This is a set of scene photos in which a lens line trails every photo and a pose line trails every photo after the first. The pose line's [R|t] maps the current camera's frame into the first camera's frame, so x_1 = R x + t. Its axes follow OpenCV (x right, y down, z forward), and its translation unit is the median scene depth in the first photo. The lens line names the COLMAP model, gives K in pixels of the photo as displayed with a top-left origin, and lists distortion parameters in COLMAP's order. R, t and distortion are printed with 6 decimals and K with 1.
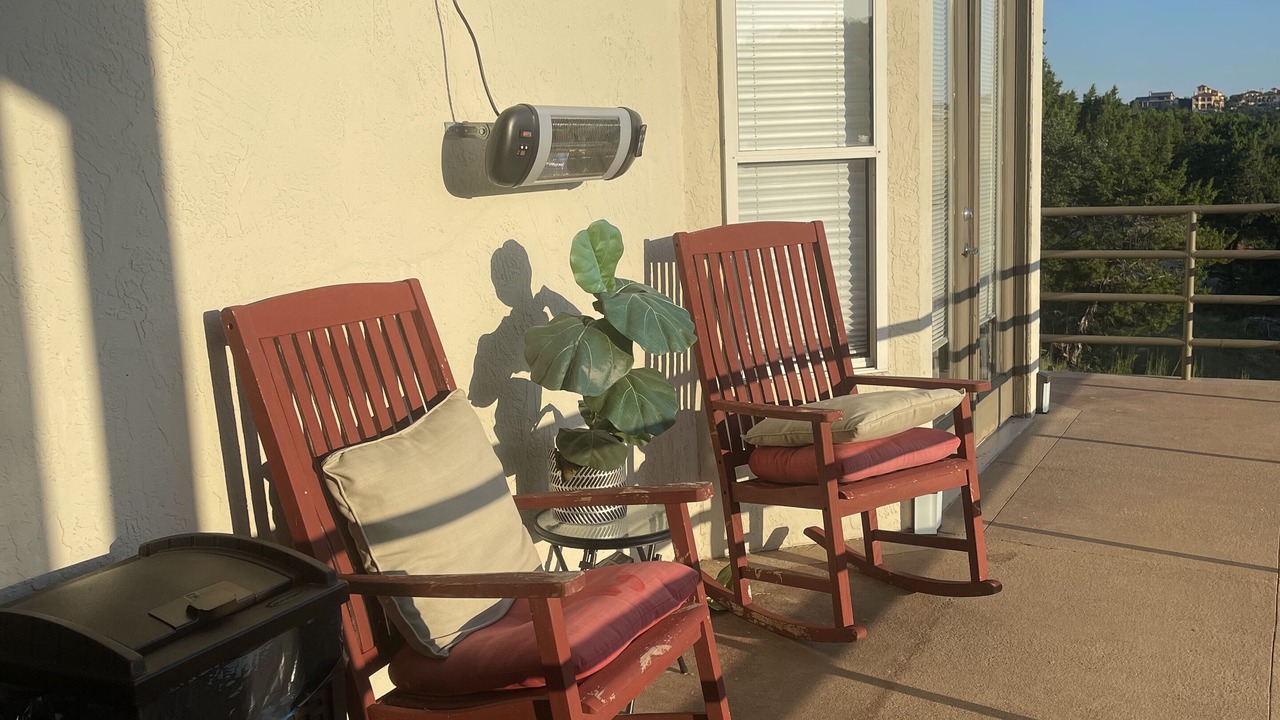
lens RADIAL K [[1234.8, 0, 640.0], [0, 1234.8, 360.0], [0, 0, 1]] dist [0.002143, -0.015035]
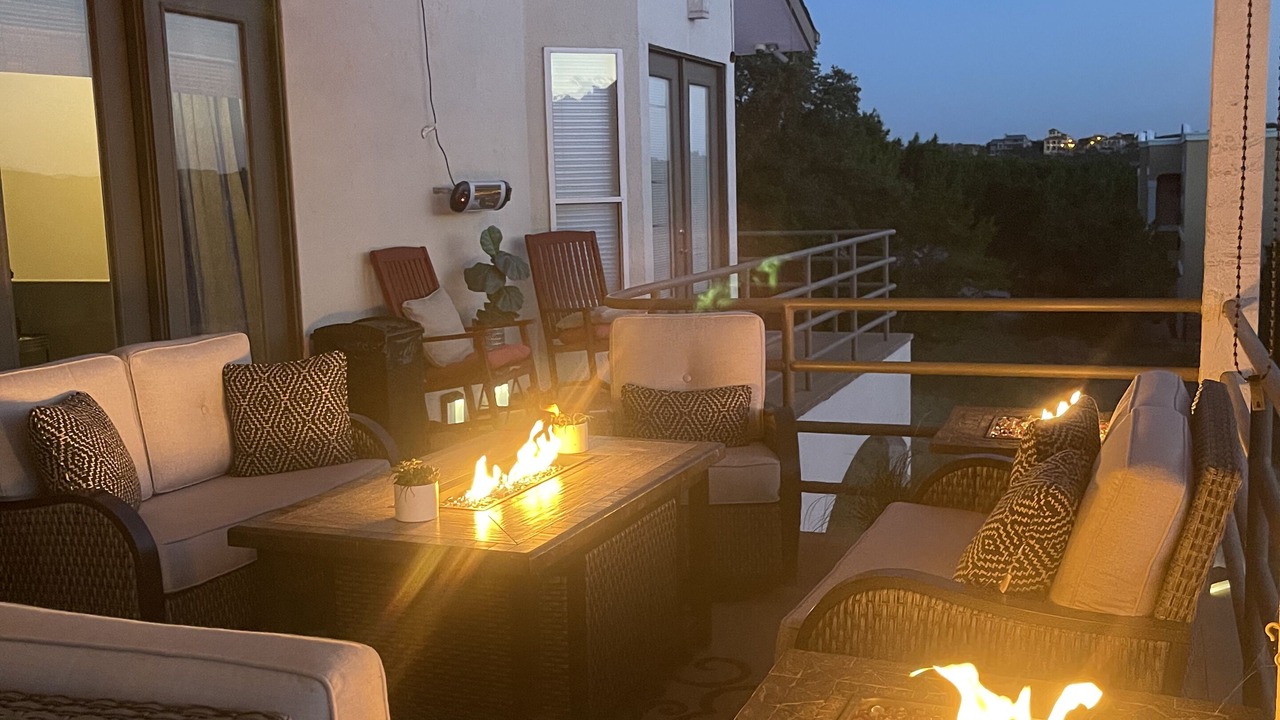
lens RADIAL K [[1234.8, 0, 640.0], [0, 1234.8, 360.0], [0, 0, 1]] dist [0.002143, -0.015035]
pose [[0.994867, -0.000232, 0.101188, 0.009682], [0.002912, 0.999649, -0.026339, 0.205594], [-0.101147, 0.026498, 0.994519, -1.385684]]
